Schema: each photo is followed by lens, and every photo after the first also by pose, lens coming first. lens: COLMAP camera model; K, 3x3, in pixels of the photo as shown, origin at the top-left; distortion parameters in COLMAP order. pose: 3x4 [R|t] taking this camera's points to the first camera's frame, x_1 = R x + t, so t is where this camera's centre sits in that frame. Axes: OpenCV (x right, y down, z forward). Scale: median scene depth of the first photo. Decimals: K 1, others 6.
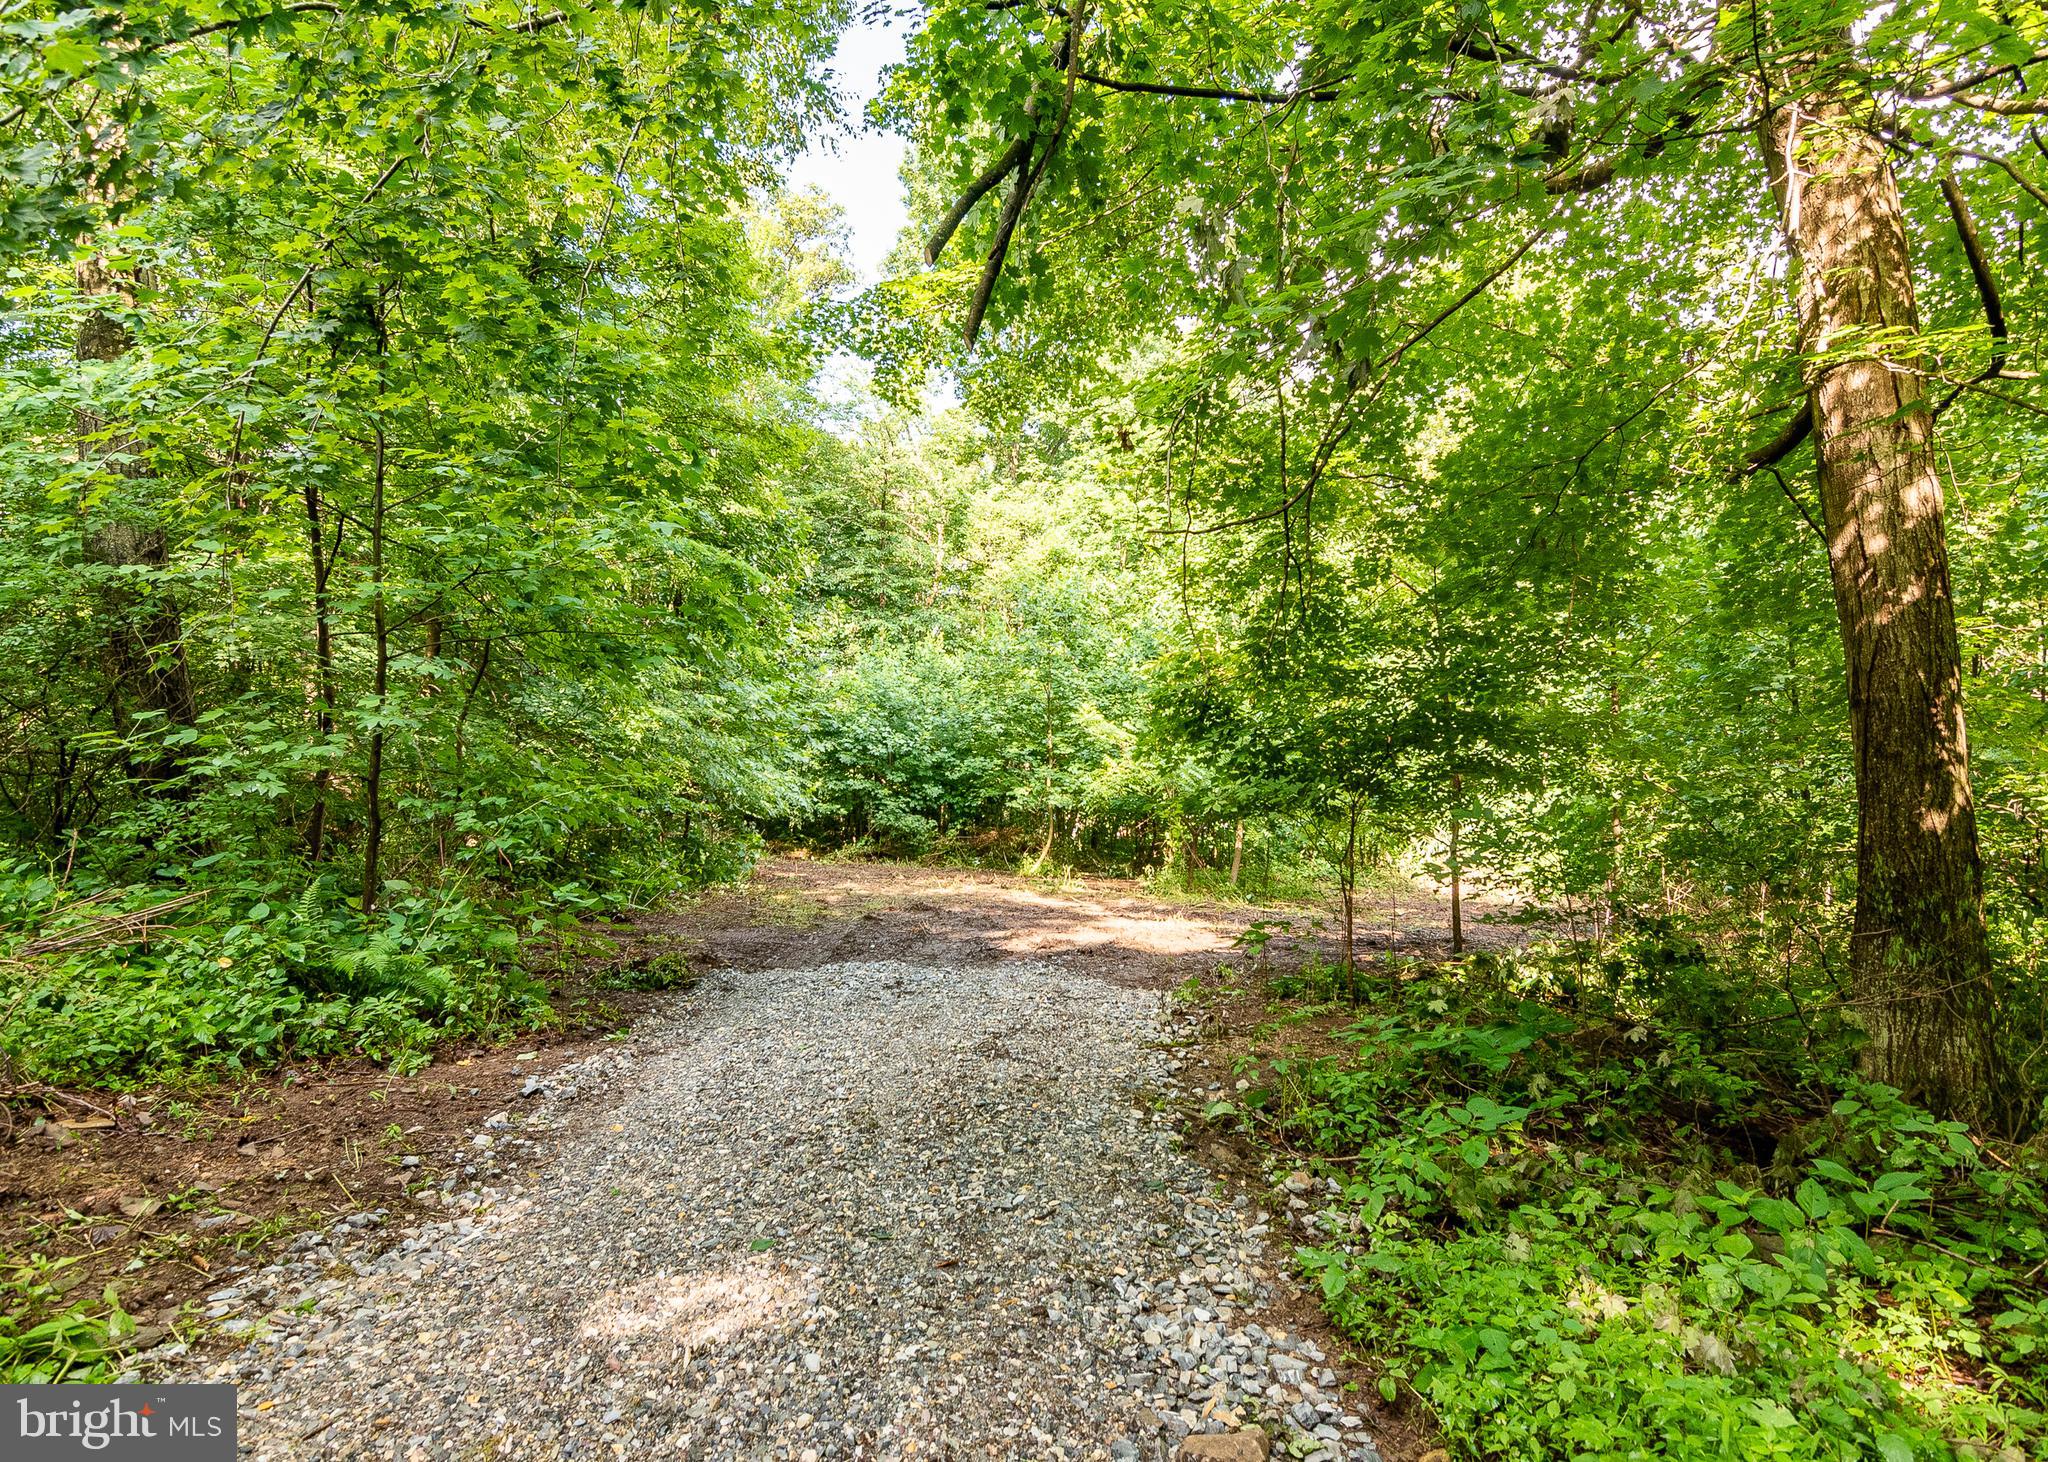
lens RADIAL K [[1028.2, 0, 1024.0], [0, 1028.2, 731.0], [0, 0, 1]] dist [-0.010124, 0.000159]
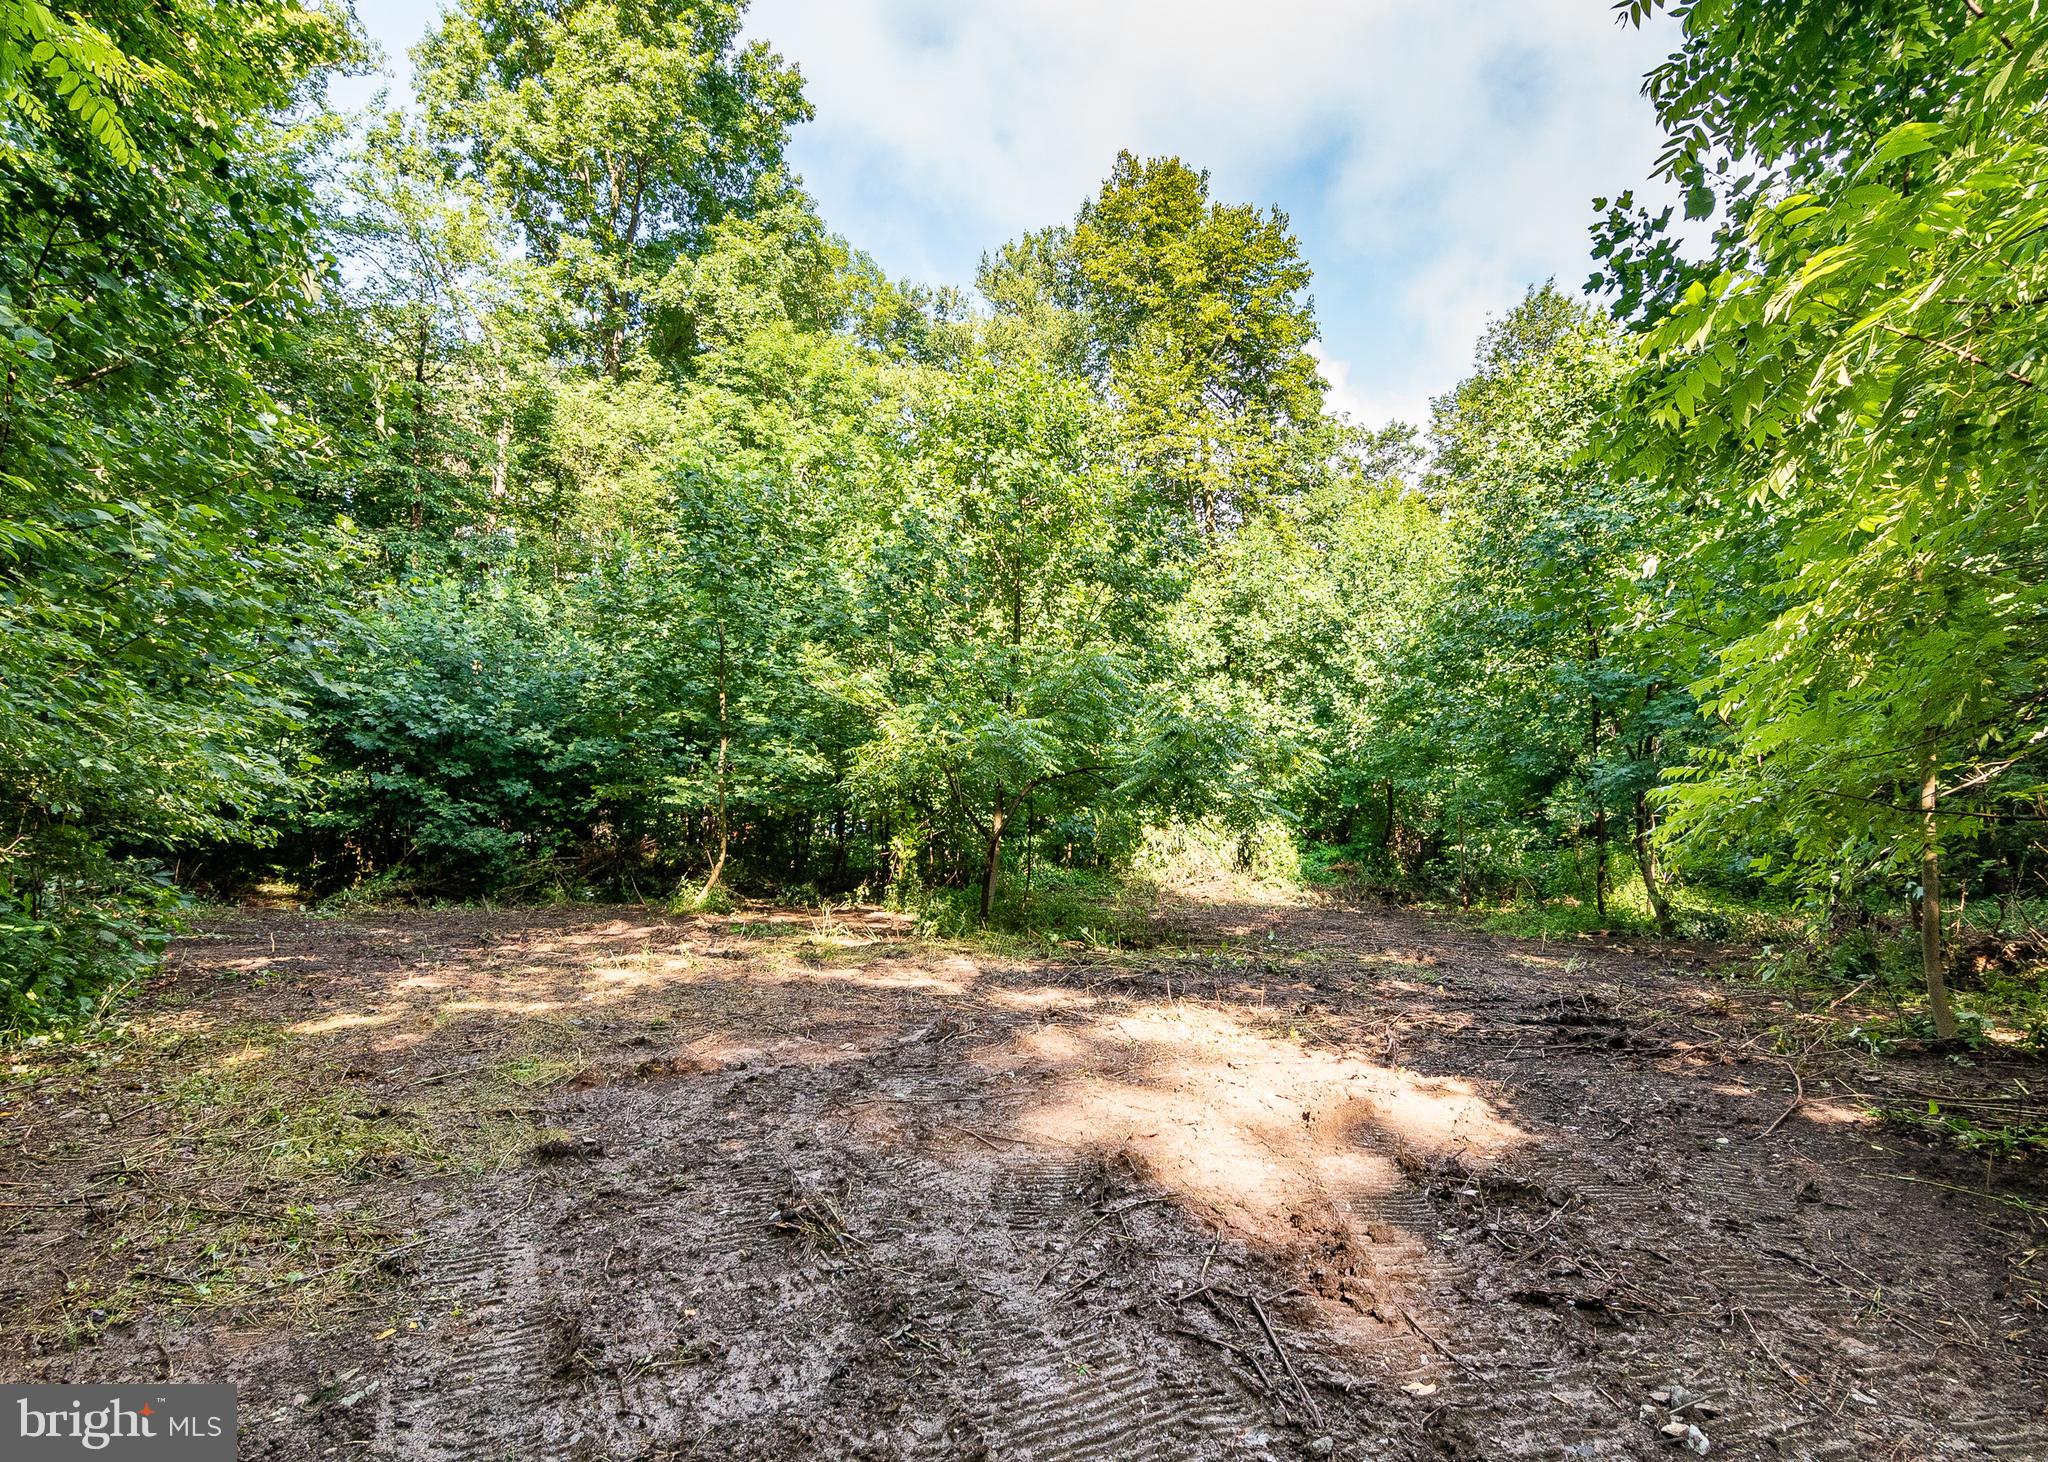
lens RADIAL K [[1028.2, 0, 1024.0], [0, 1028.2, 731.0], [0, 0, 1]] dist [-0.010124, 0.000159]
pose [[0.909949, 0.007629, 0.414649, -0.064577], [-0.010056, 0.999943, 0.003671, 0.013769], [-0.414598, -0.007510, 0.909974, 0.254305]]
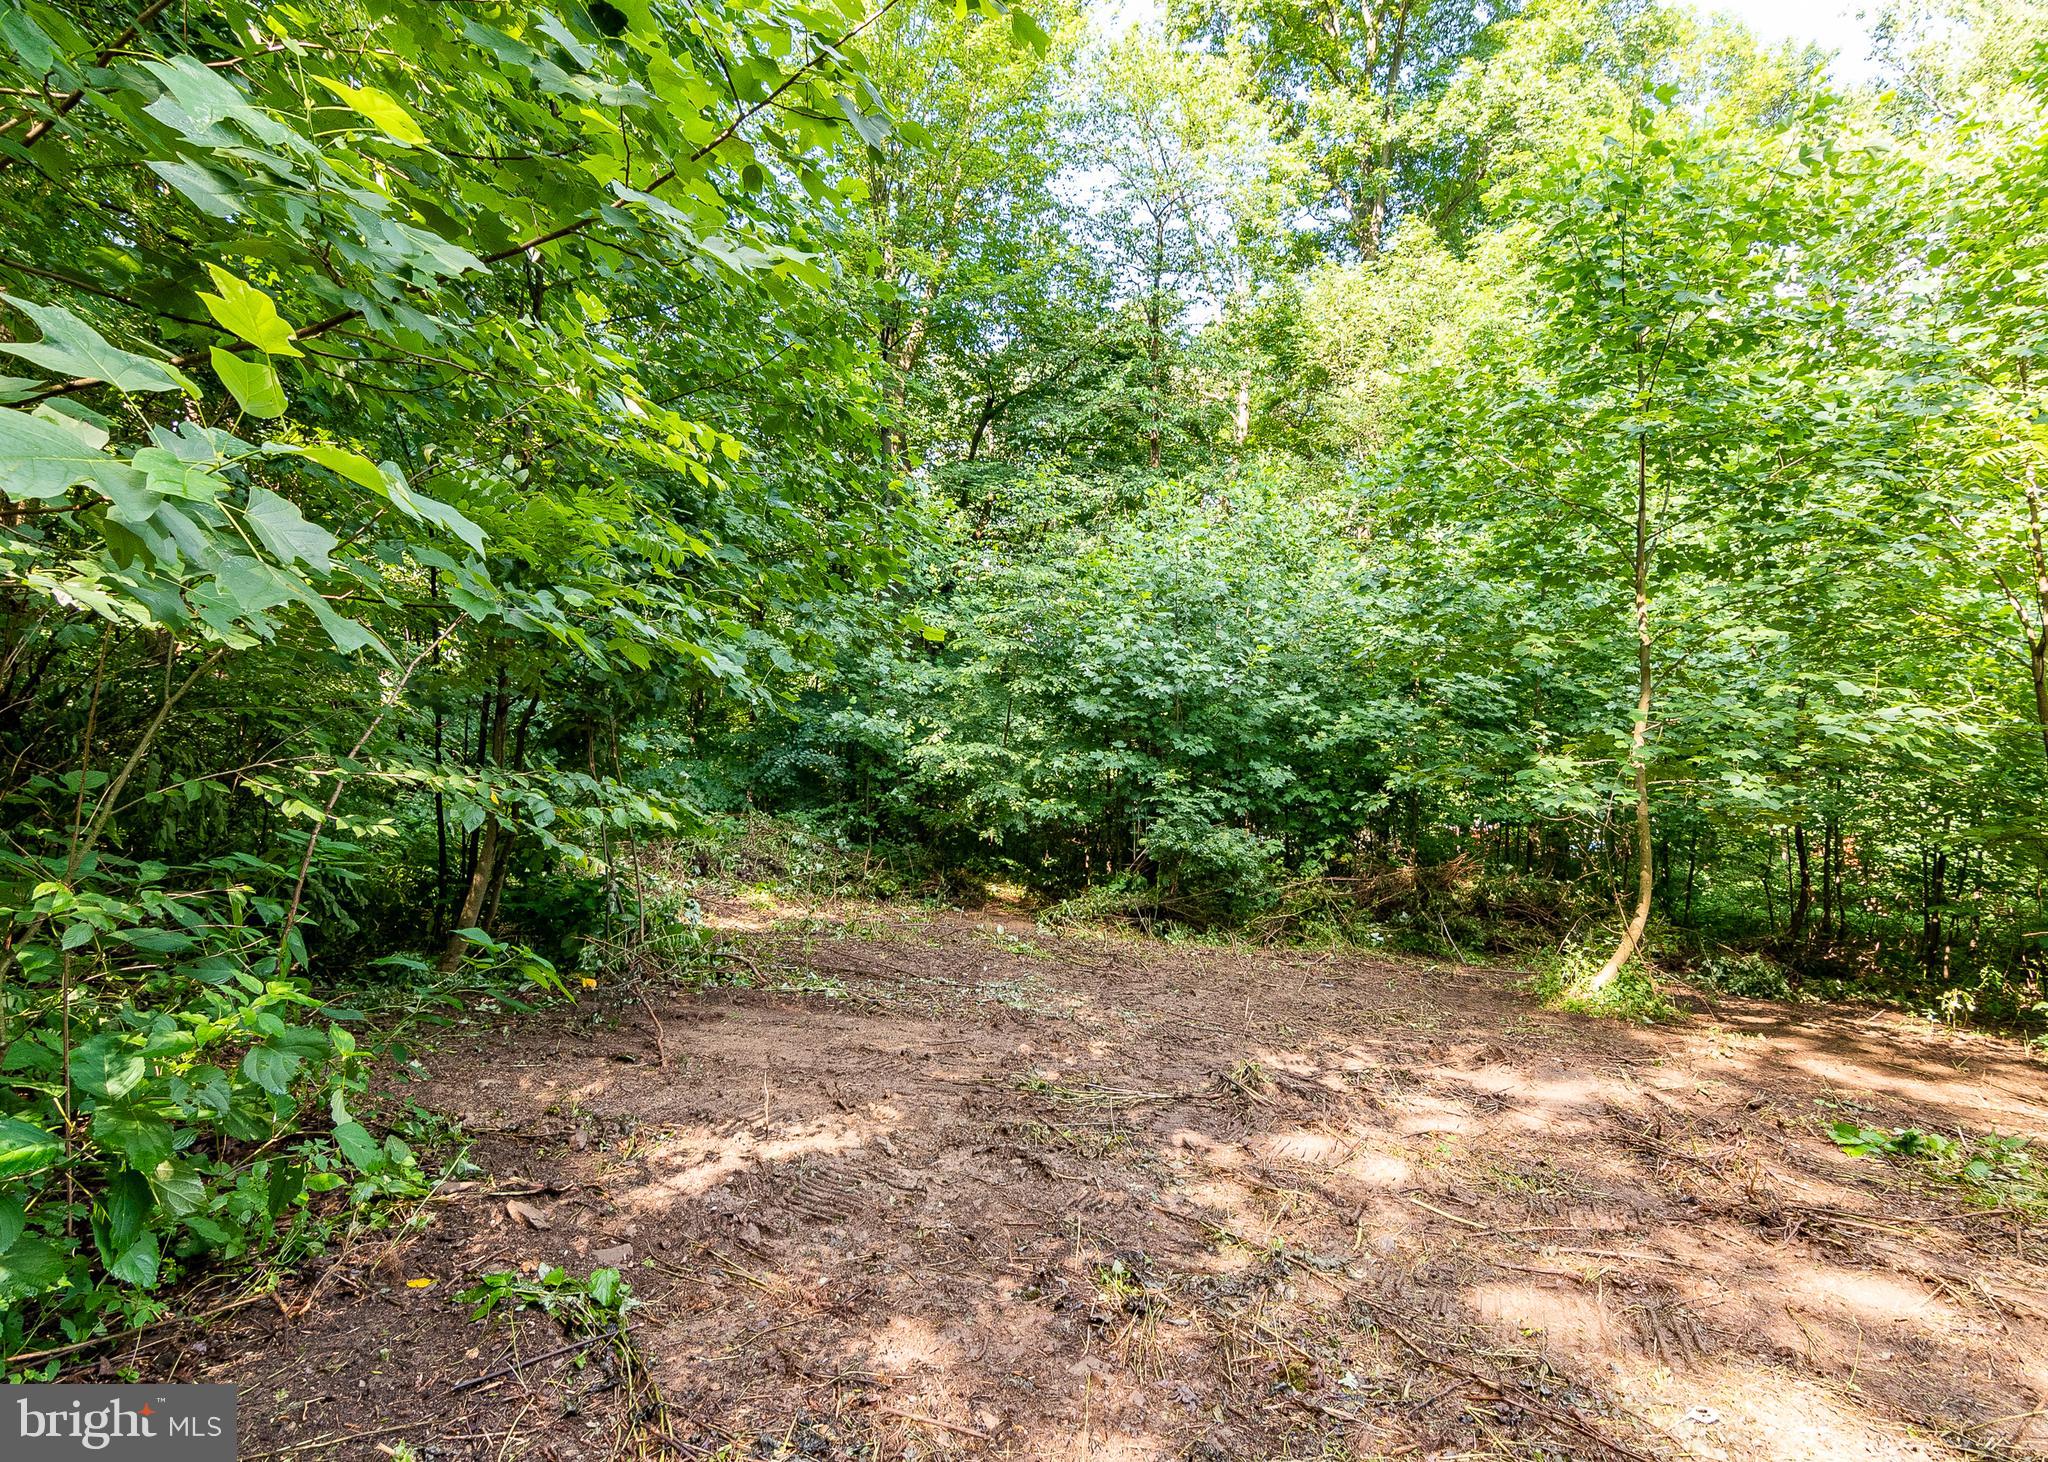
lens RADIAL K [[1028.2, 0, 1024.0], [0, 1028.2, 731.0], [0, 0, 1]] dist [-0.010124, 0.000159]
pose [[0.968717, 0.002101, -0.248157, -0.082312], [-0.002867, 0.999992, -0.002726, 0.039288], [0.248150, 0.003352, 0.968716, 0.524390]]
